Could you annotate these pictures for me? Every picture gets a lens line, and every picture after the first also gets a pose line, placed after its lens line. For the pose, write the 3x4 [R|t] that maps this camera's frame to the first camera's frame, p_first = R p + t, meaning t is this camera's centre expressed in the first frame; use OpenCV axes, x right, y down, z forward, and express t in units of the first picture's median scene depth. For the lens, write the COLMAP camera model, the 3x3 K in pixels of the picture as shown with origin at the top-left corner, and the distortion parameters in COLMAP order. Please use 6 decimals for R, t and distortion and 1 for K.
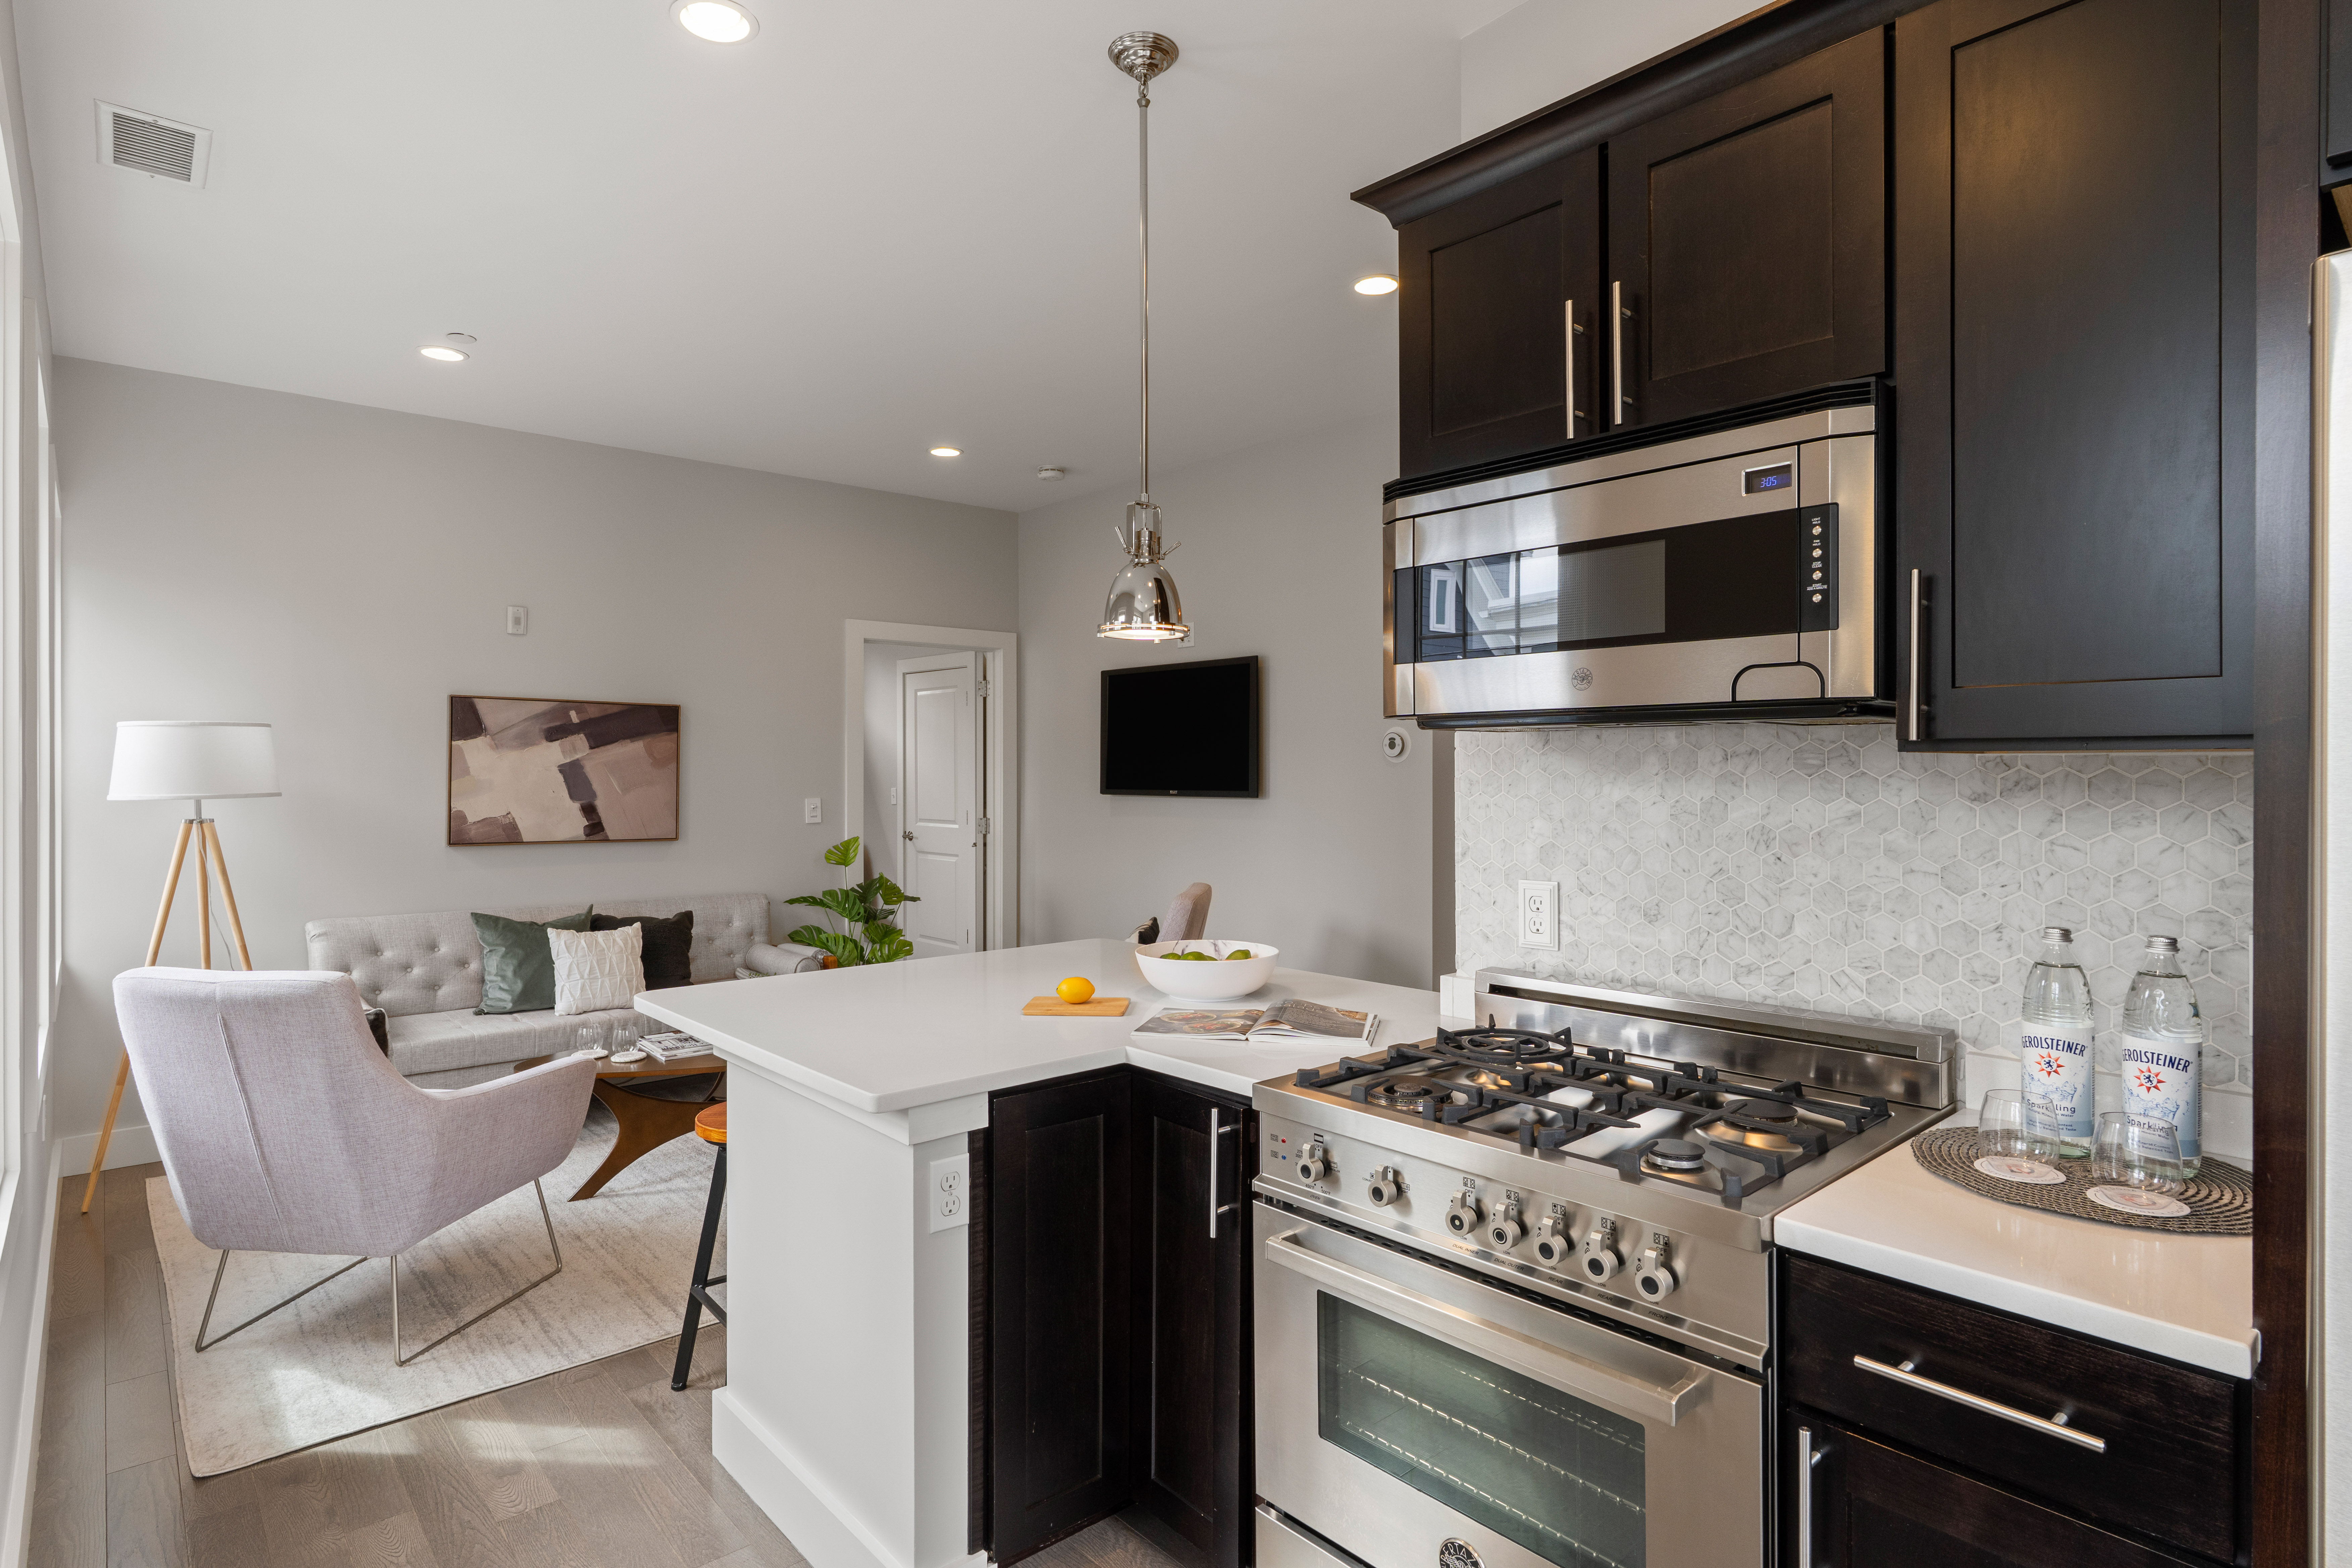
lens RADIAL K [[1223.1, 0, 1169.3], [0, 1223.1, 767.7], [0, 0, 1]] dist [-0.005418, -0.000506]
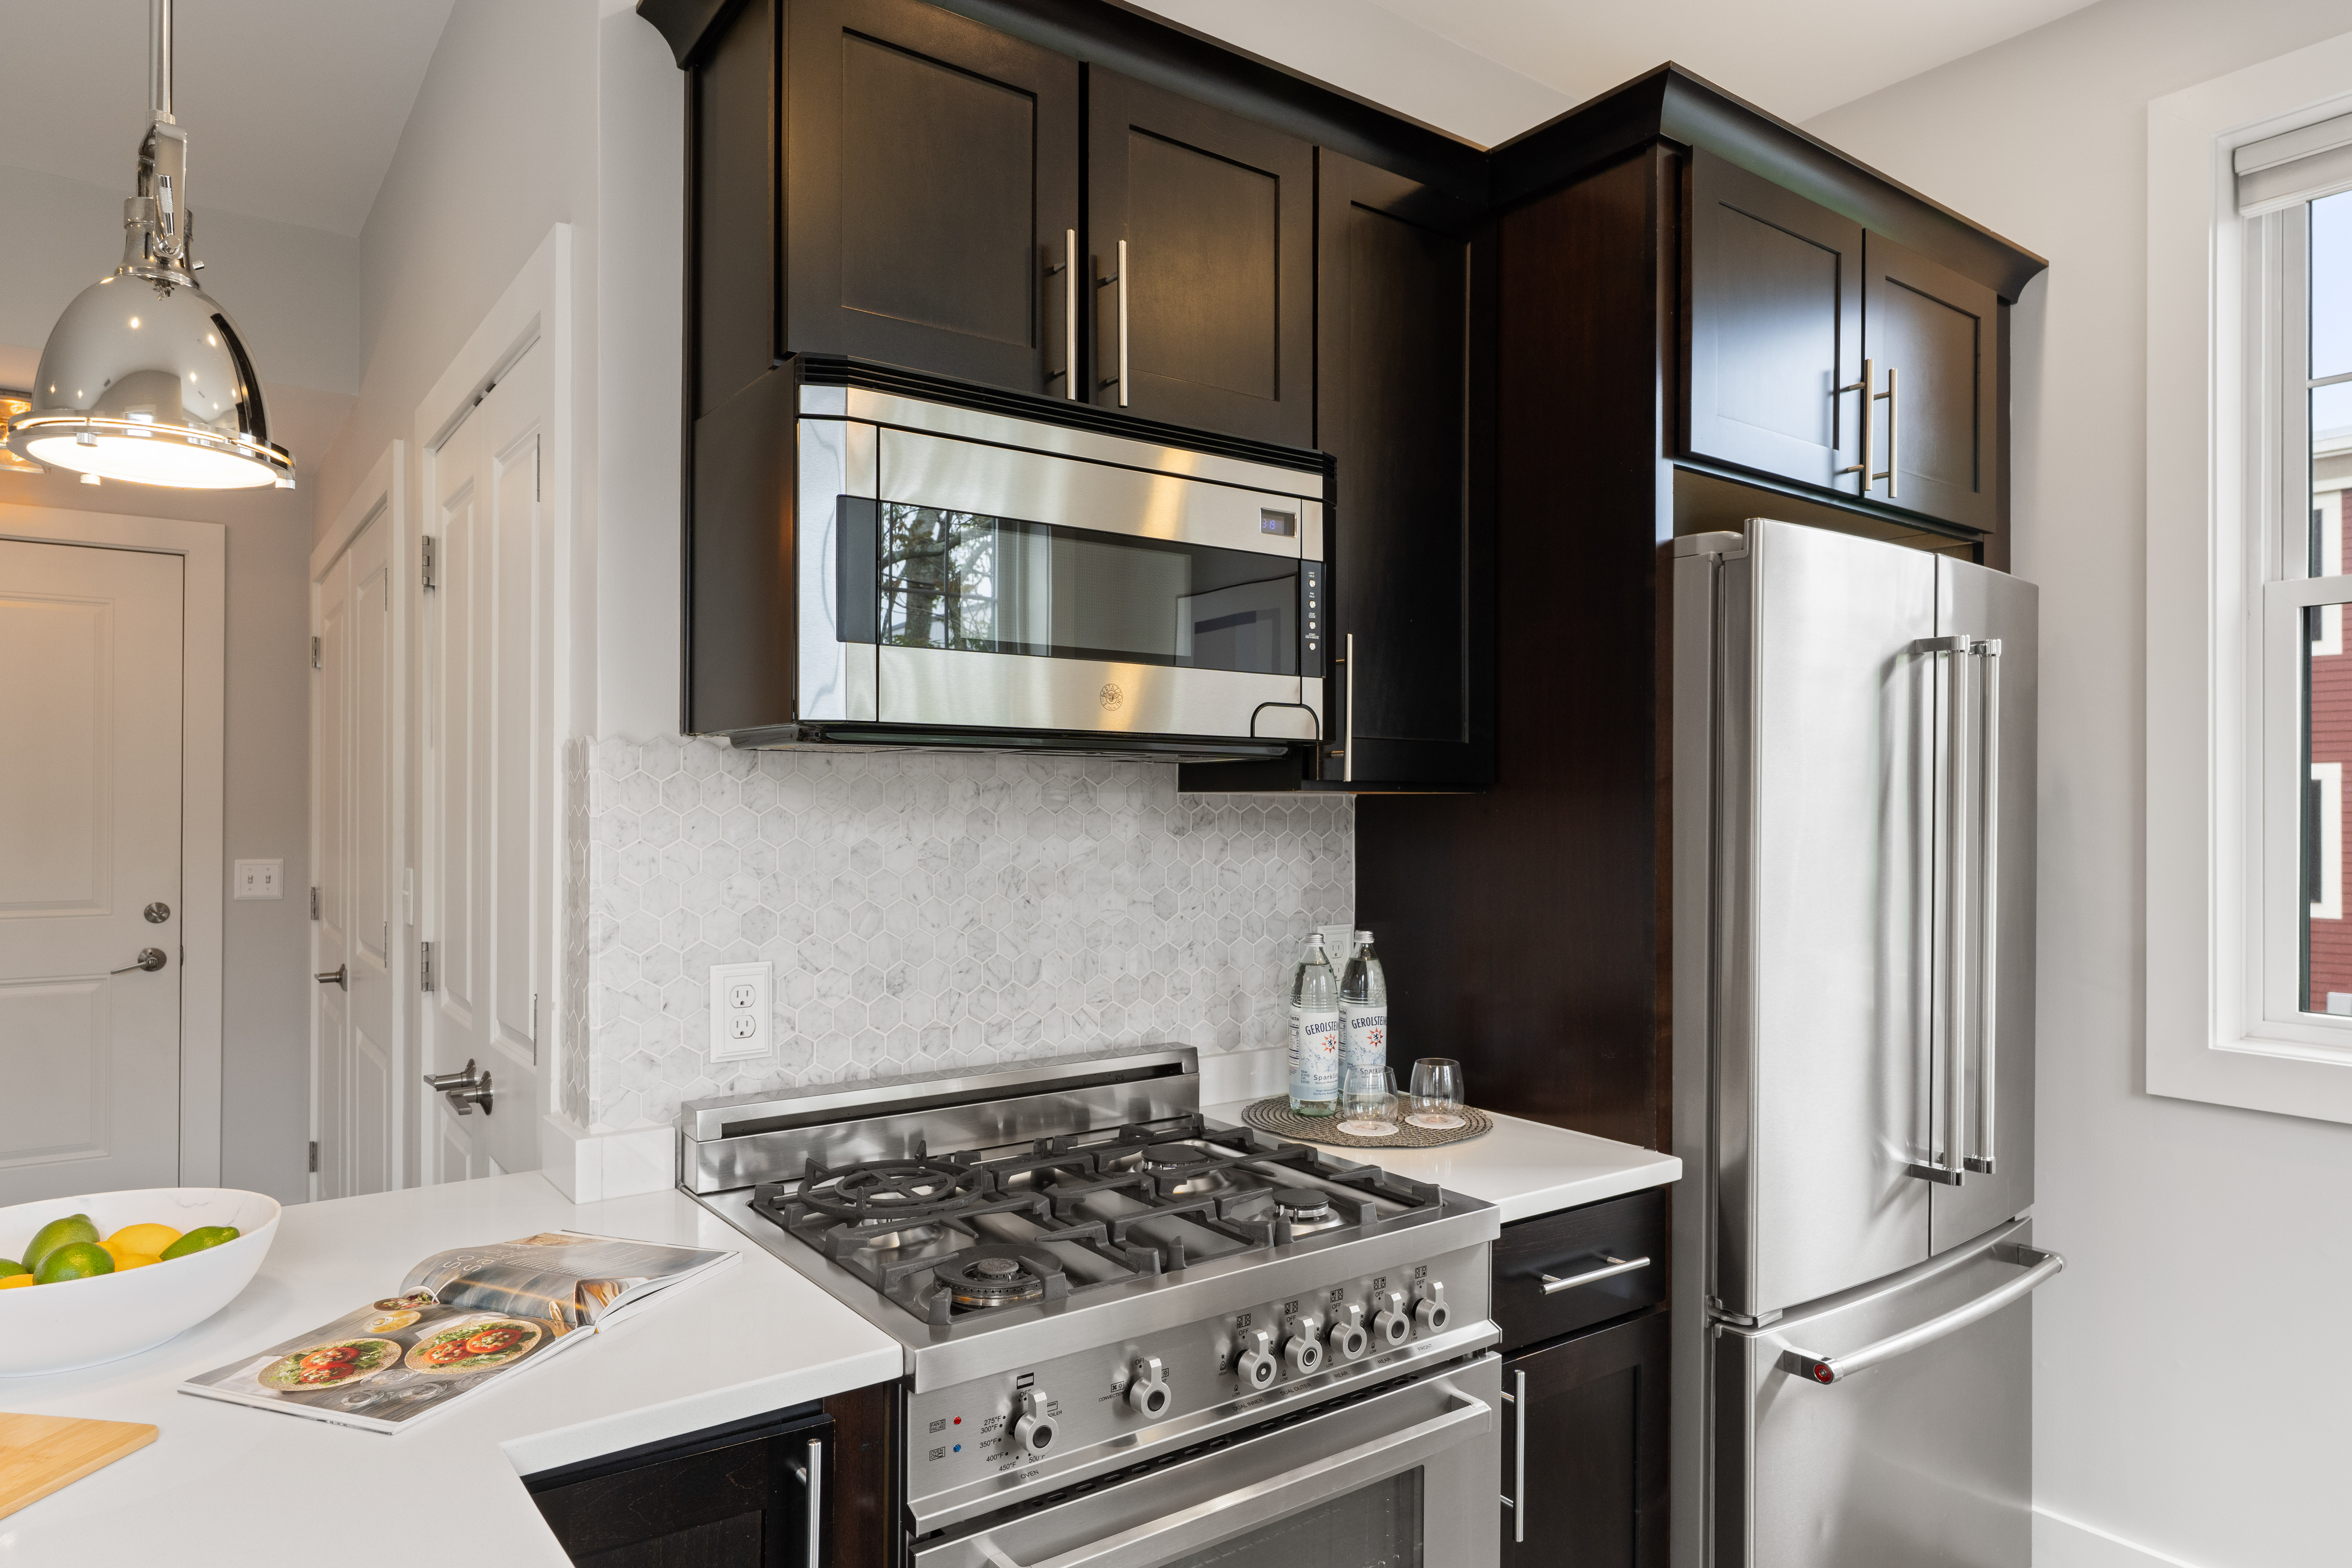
lens RADIAL K [[1407.3, 0, 1177.5], [0, 1407.3, 802.1], [0, 0, 1]] dist [-0.003822, 0.003681]
pose [[0.091143, 0.004410, 0.995828, -0.223981], [-0.004554, 0.999982, -0.004012, 0.001020], [-0.995827, -0.004170, 0.091162, 0.316150]]
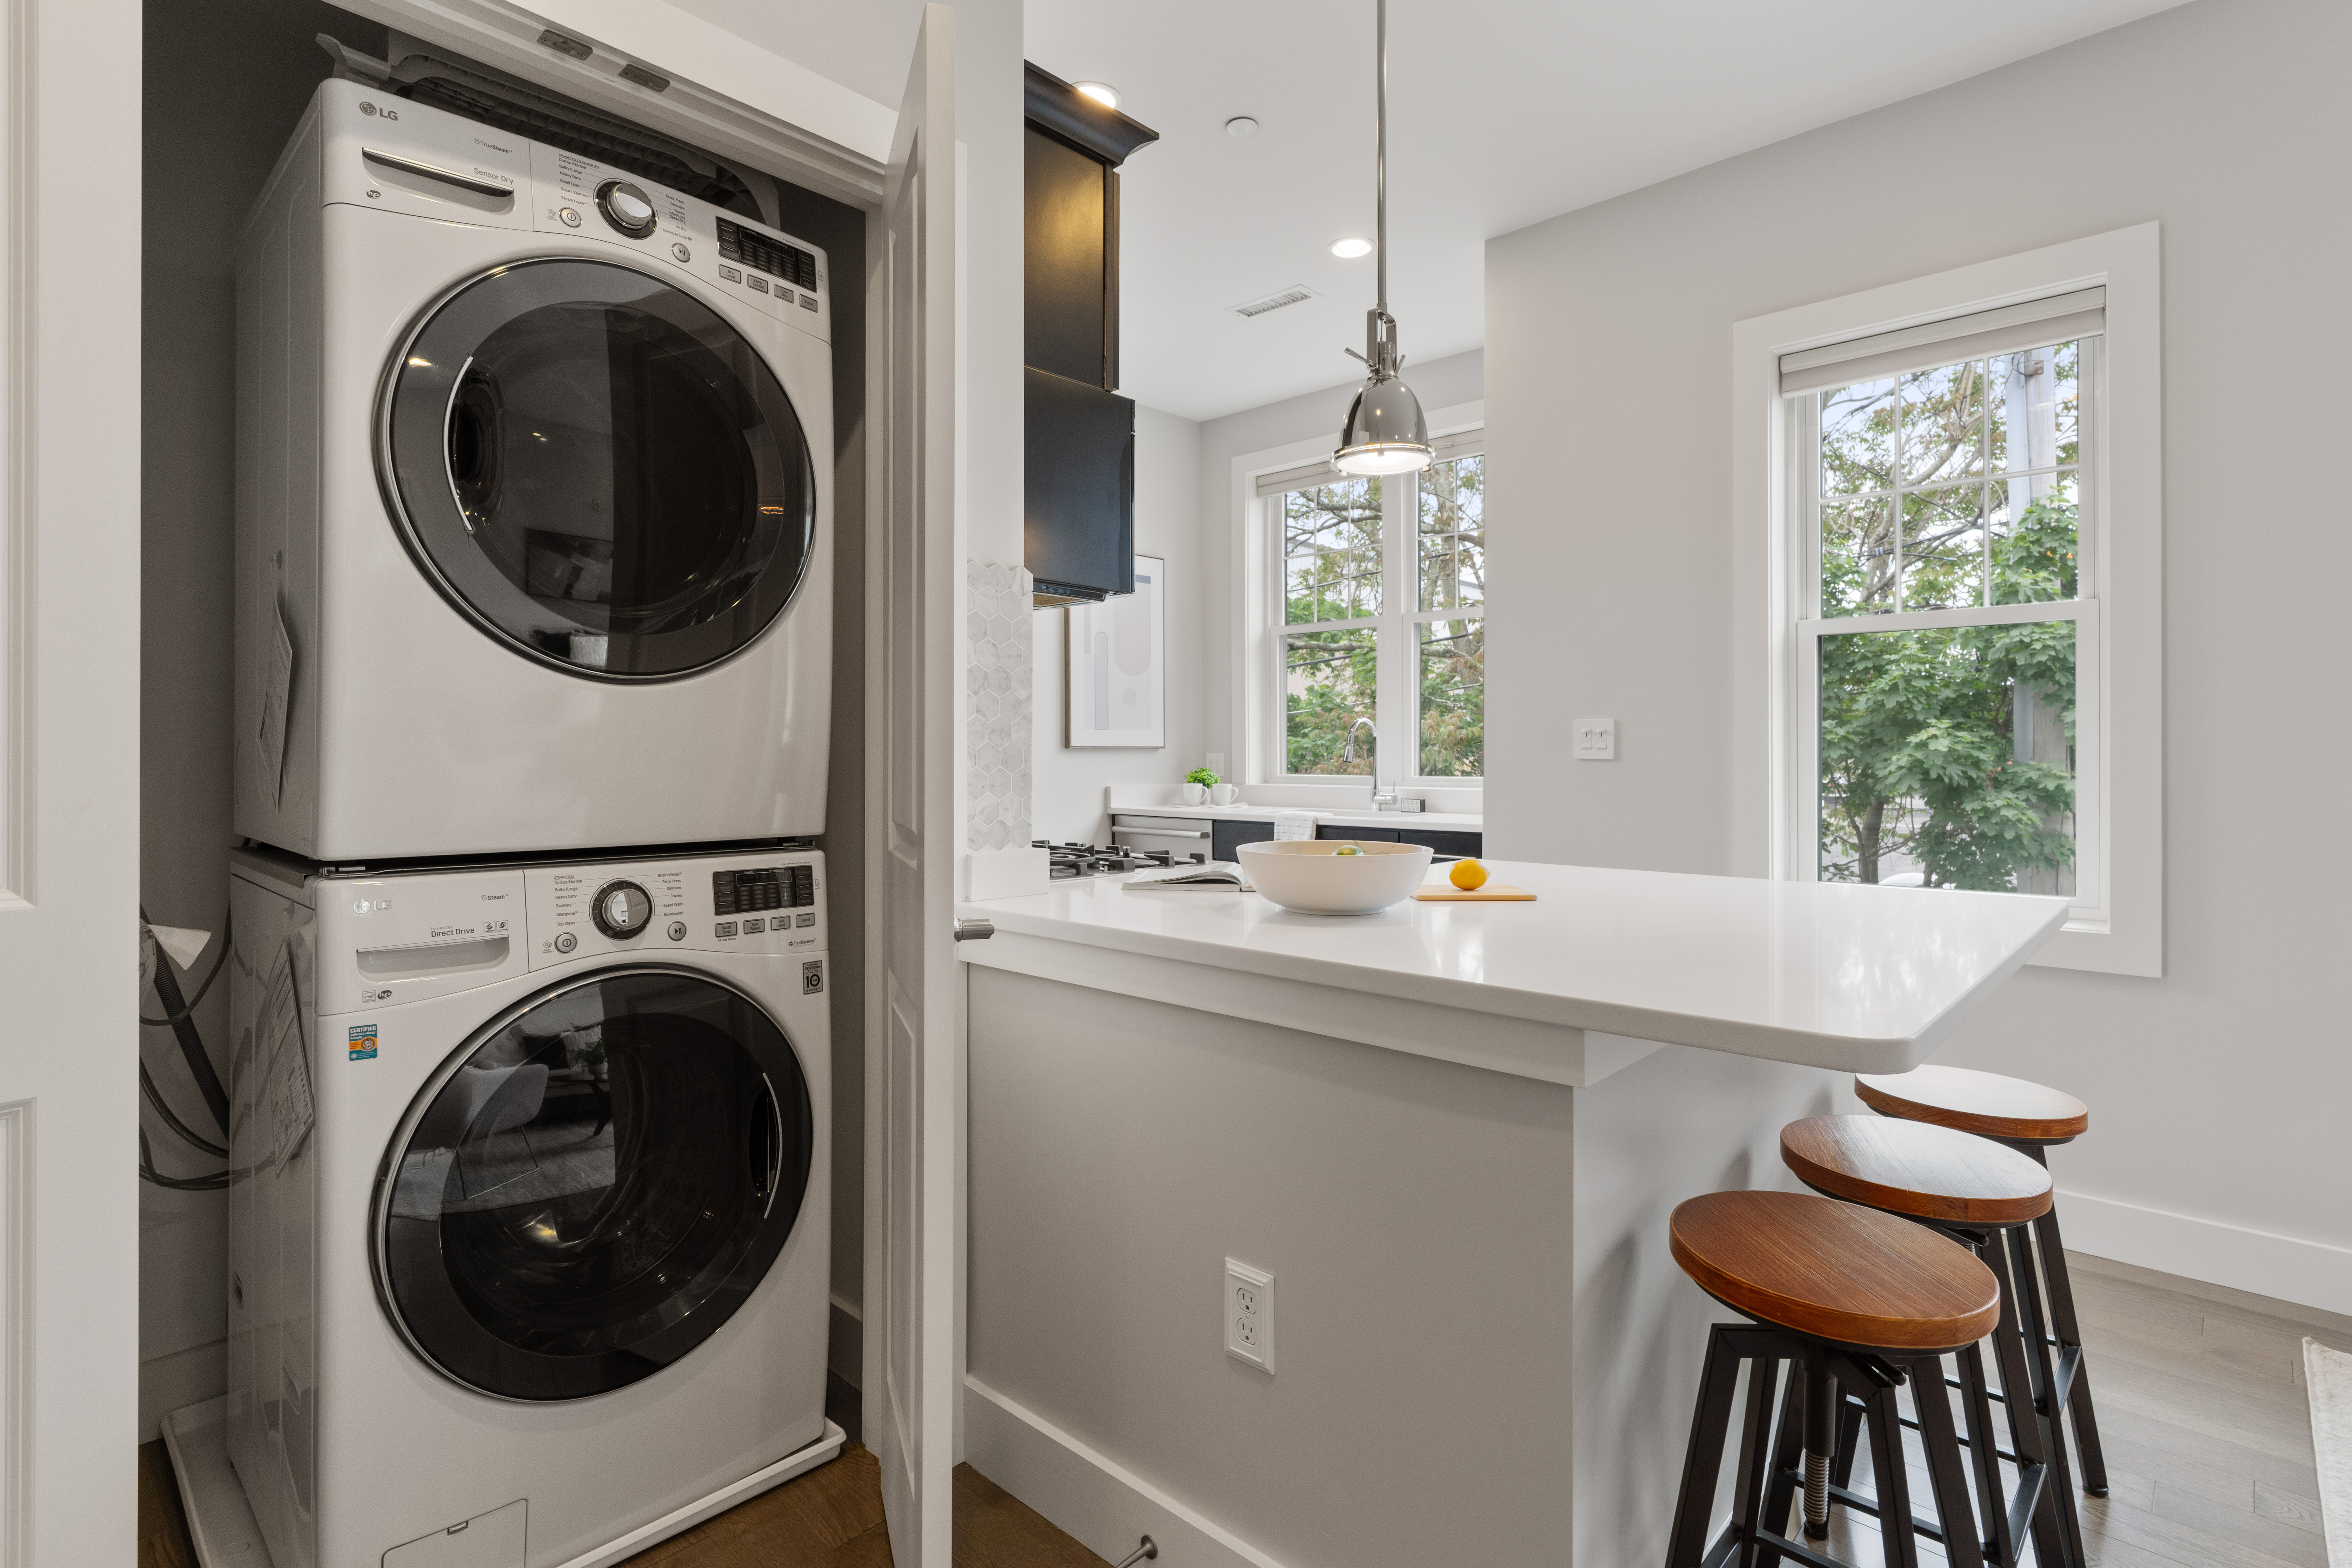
lens RADIAL K [[1156.7, 0, 1176.7], [0, 1156.7, 746.8], [0, 0, 1]] dist [-0.002433, 0.000457]
pose [[-0.995923, -0.001132, -0.090197, 0.103338], [-0.000473, 0.999973, -0.007331, 0.050856], [0.090203, -0.007259, -0.995897, 0.912703]]
